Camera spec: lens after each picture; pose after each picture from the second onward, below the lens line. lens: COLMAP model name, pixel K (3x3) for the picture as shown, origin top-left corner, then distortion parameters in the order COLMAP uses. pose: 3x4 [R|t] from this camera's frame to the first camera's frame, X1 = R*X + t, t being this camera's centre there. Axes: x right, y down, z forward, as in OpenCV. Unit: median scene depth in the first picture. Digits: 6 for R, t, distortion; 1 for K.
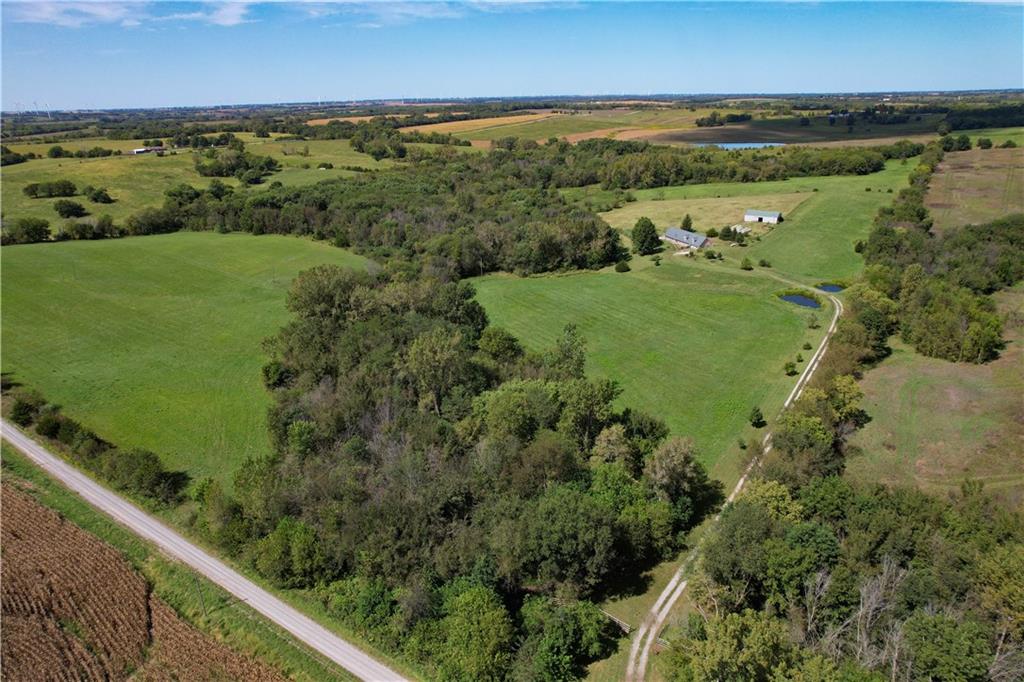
lens RADIAL K [[660.0, 0, 507.2], [0, 660.0, 346.2], [0, 0, 1]] dist [-0.075052, 0.068689]
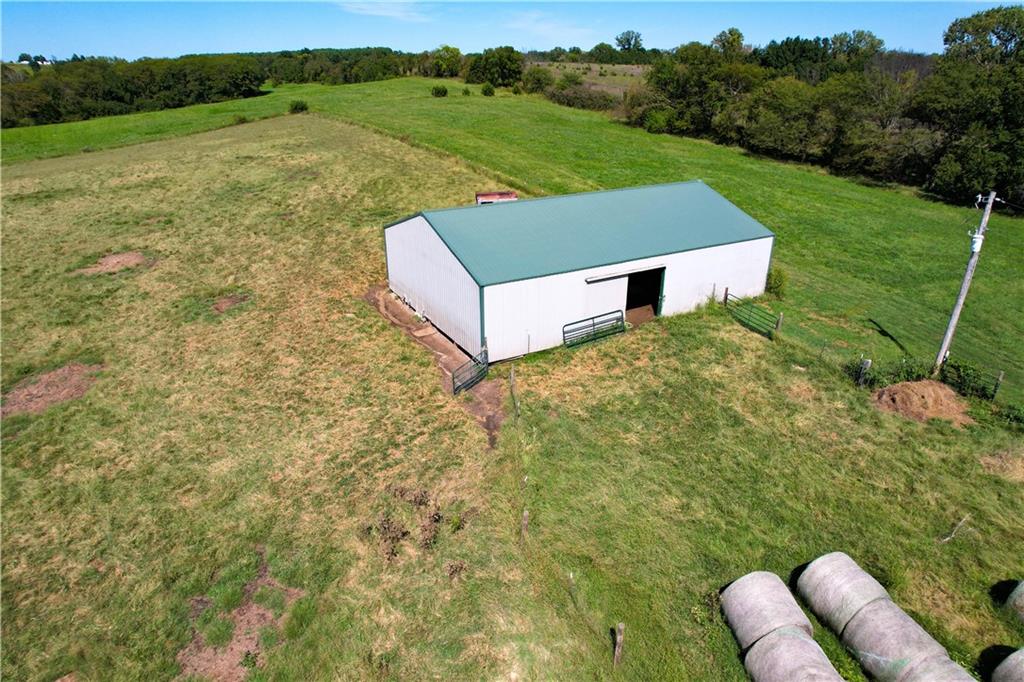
lens RADIAL K [[660.0, 0, 511.1], [0, 660.0, 343.3], [0, 0, 1]] dist [-0.075052, 0.068689]
pose [[0.462800, -0.332382, 0.821790, 0.198017], [0.315373, 0.928128, 0.197785, -0.136714], [-0.828466, 0.167636, 0.534361, 0.628268]]
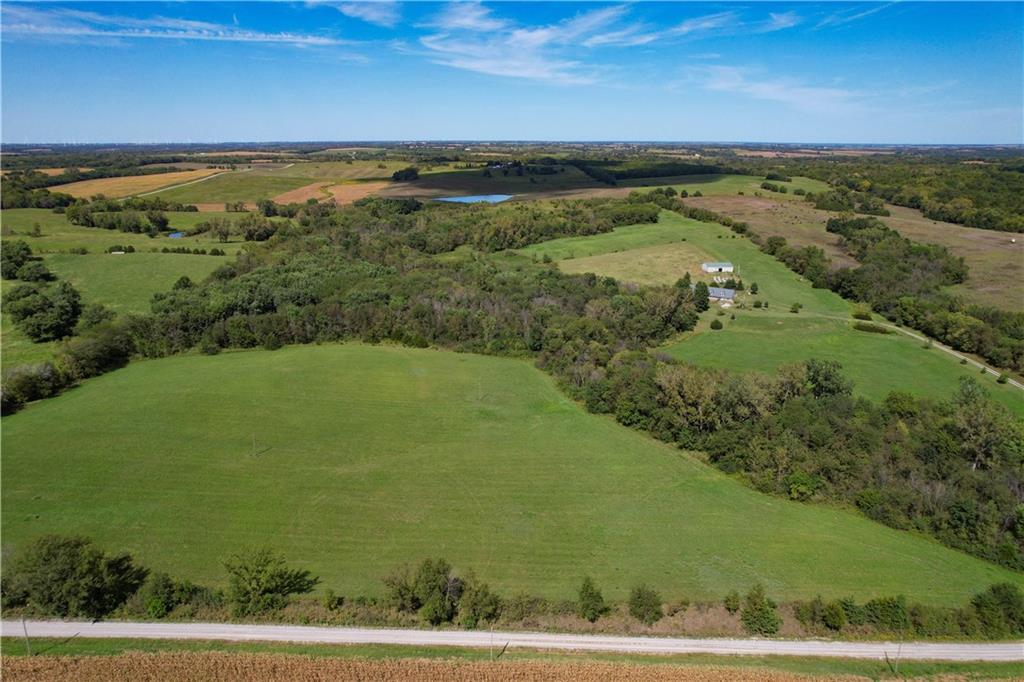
lens RADIAL K [[660.0, 0, 511.2], [0, 660.0, 345.1], [0, 0, 1]] dist [-0.075052, 0.068689]
pose [[0.809834, -0.157744, 0.565054, -0.413593], [0.195426, 0.980698, -0.006305, -0.081115], [-0.553153, 0.115533, 0.825030, 0.146633]]
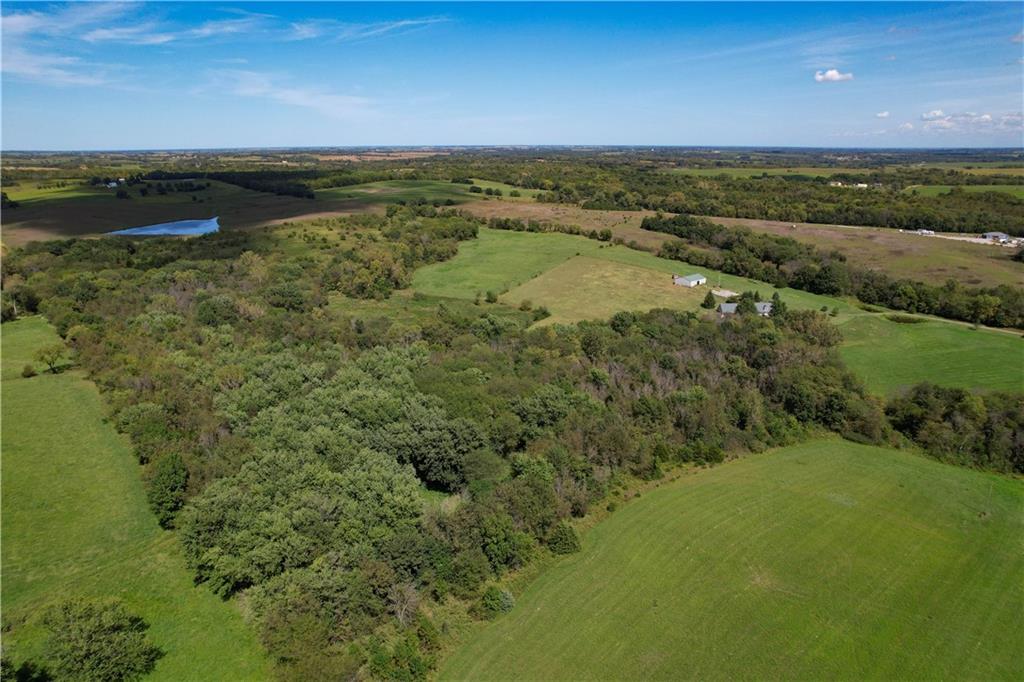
lens RADIAL K [[661.3, 0, 516.9], [0, 661.3, 311.7], [0, 0, 1]] dist [-0.064984, 0.055798]
pose [[0.269341, -0.221666, 0.937187, -0.518683], [0.344392, 0.930967, 0.121219, -0.258163], [-0.899361, 0.290111, 0.327088, 0.598264]]
